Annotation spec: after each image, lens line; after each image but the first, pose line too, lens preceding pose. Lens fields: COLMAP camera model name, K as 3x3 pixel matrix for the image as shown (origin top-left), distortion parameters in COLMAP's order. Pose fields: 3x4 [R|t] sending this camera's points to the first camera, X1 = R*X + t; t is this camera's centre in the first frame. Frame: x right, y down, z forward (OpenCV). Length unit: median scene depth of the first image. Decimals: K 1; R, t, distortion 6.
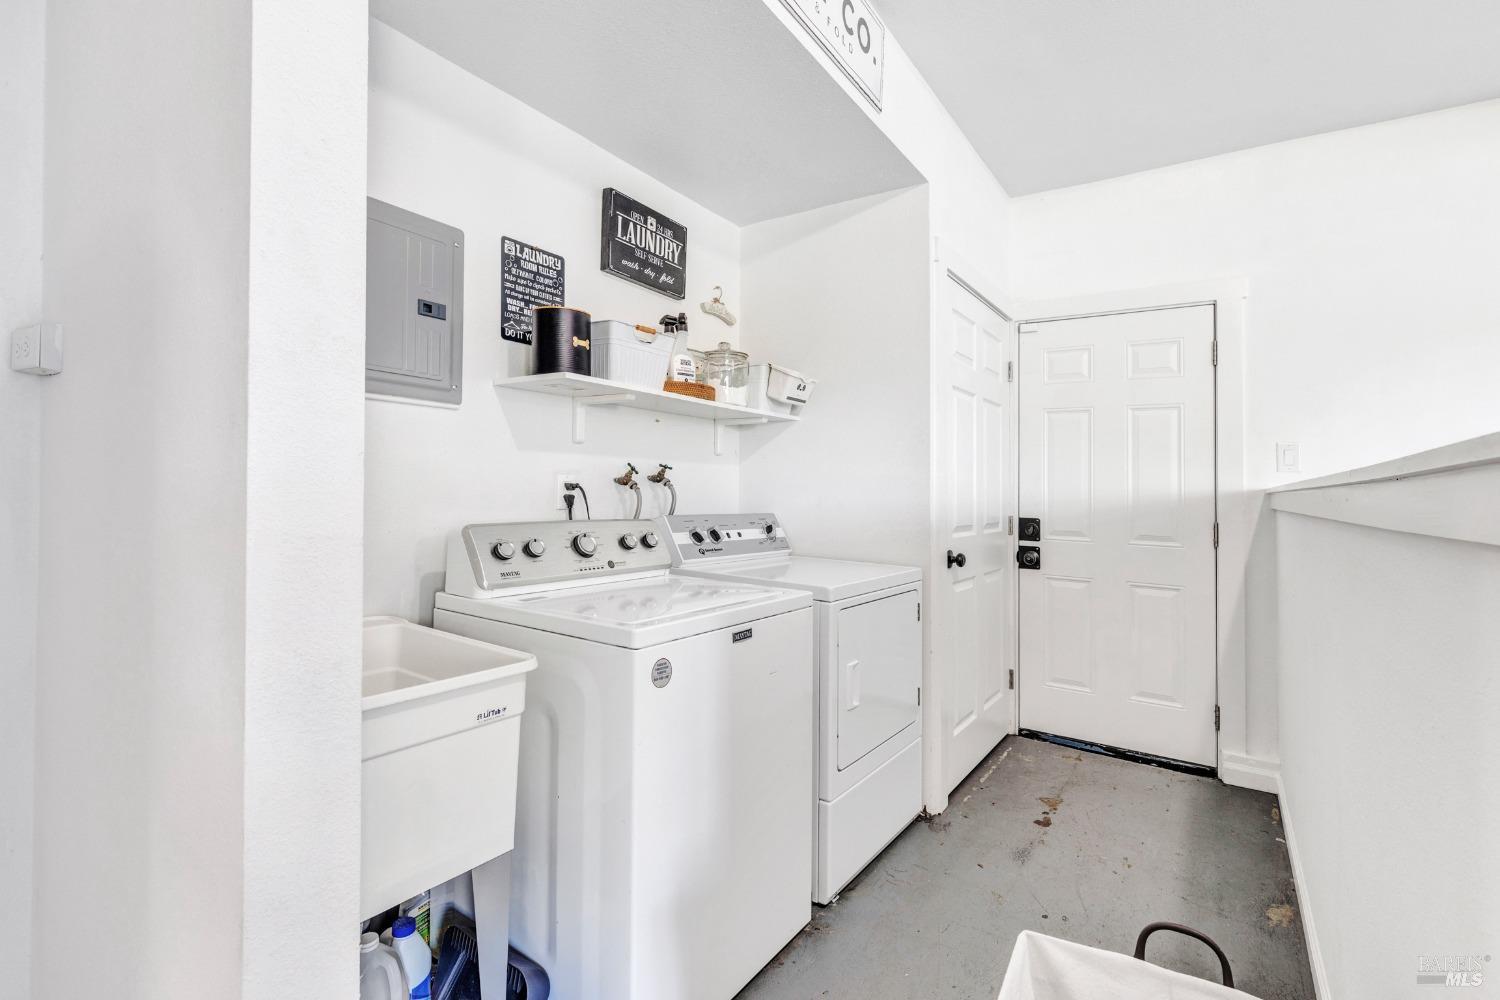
lens RADIAL K [[690.3, 0, 781.5], [0, 690.3, 483.9], [0, 0, 1]] dist [-0.000951, 0.000262]
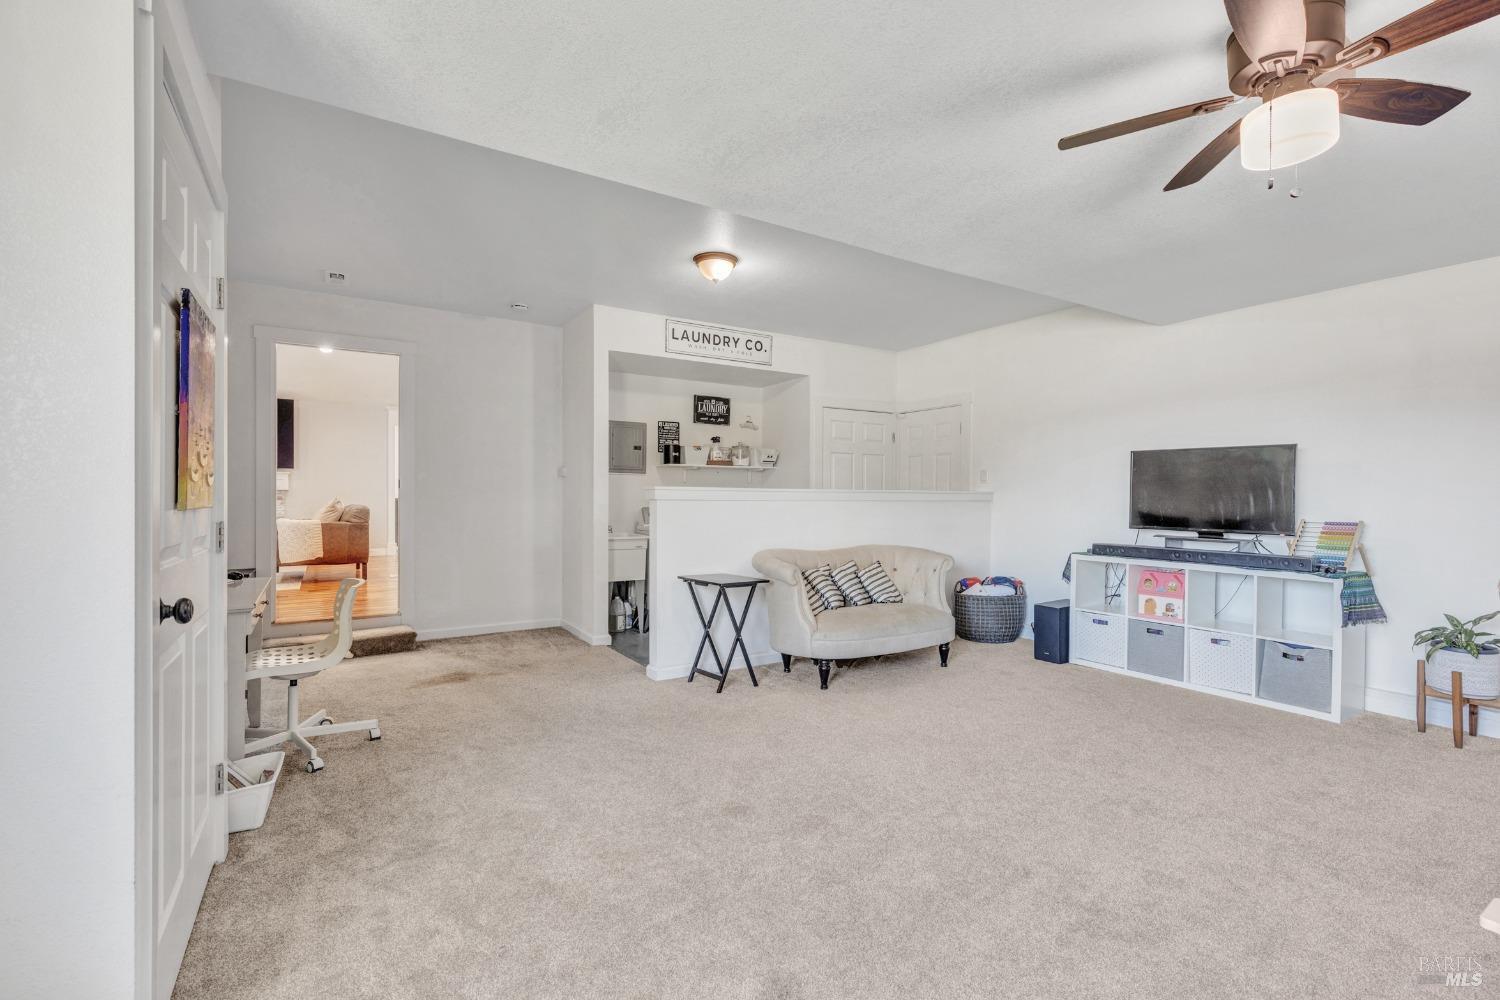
lens RADIAL K [[690.3, 0, 751.9], [0, 690.3, 498.7], [0, 0, 1]] dist [-0.000951, 0.000262]
pose [[0.901257, -0.014357, -0.433048, 1.222948], [0.016770, 0.999858, 0.001753, 0.011323], [0.432961, -0.008842, 0.901369, -1.533173]]
